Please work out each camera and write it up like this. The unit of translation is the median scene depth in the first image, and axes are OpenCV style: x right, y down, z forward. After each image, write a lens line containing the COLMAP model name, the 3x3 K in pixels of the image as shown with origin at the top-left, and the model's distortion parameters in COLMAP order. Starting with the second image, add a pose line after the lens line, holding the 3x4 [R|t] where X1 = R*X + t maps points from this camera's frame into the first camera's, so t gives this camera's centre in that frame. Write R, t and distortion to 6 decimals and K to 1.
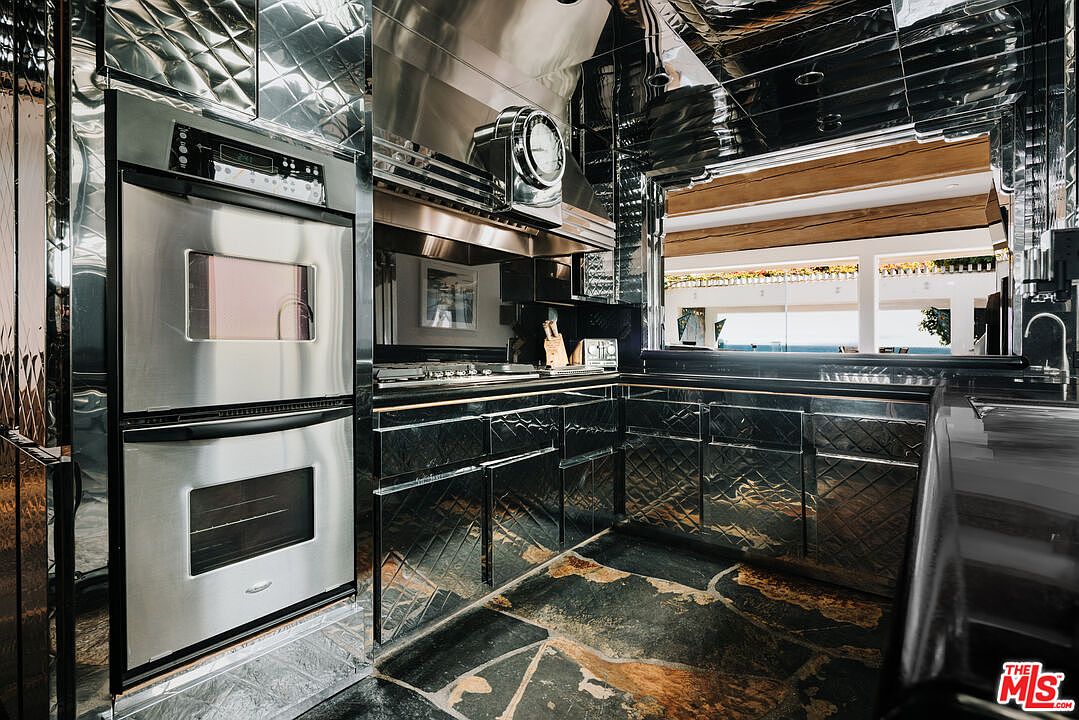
lens RADIAL K [[527.0, 0, 535.3], [0, 527.0, 350.4], [0, 0, 1]] dist [0.005926, -0.001621]
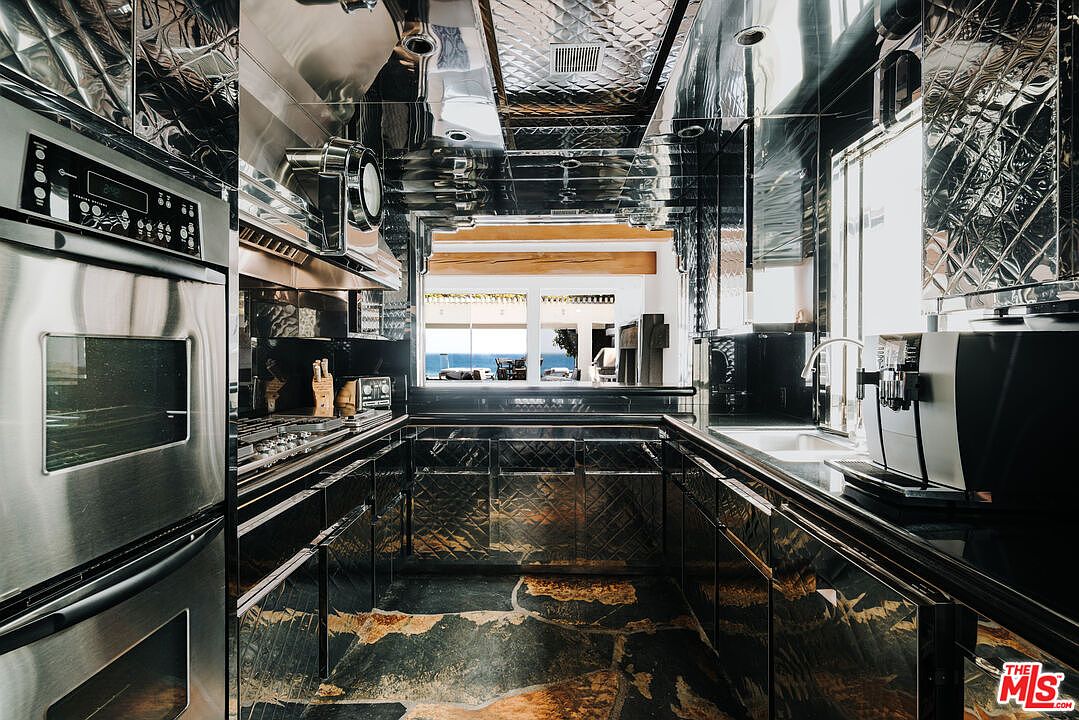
lens RADIAL K [[527.0, 0, 531.8], [0, 527.0, 362.6], [0, 0, 1]] dist [0.005926, -0.001621]
pose [[0.810036, -0.018714, 0.586081, -0.274977], [0.013650, 0.999822, 0.013059, -0.077893], [-0.586221, -0.002578, 0.810147, 0.073119]]
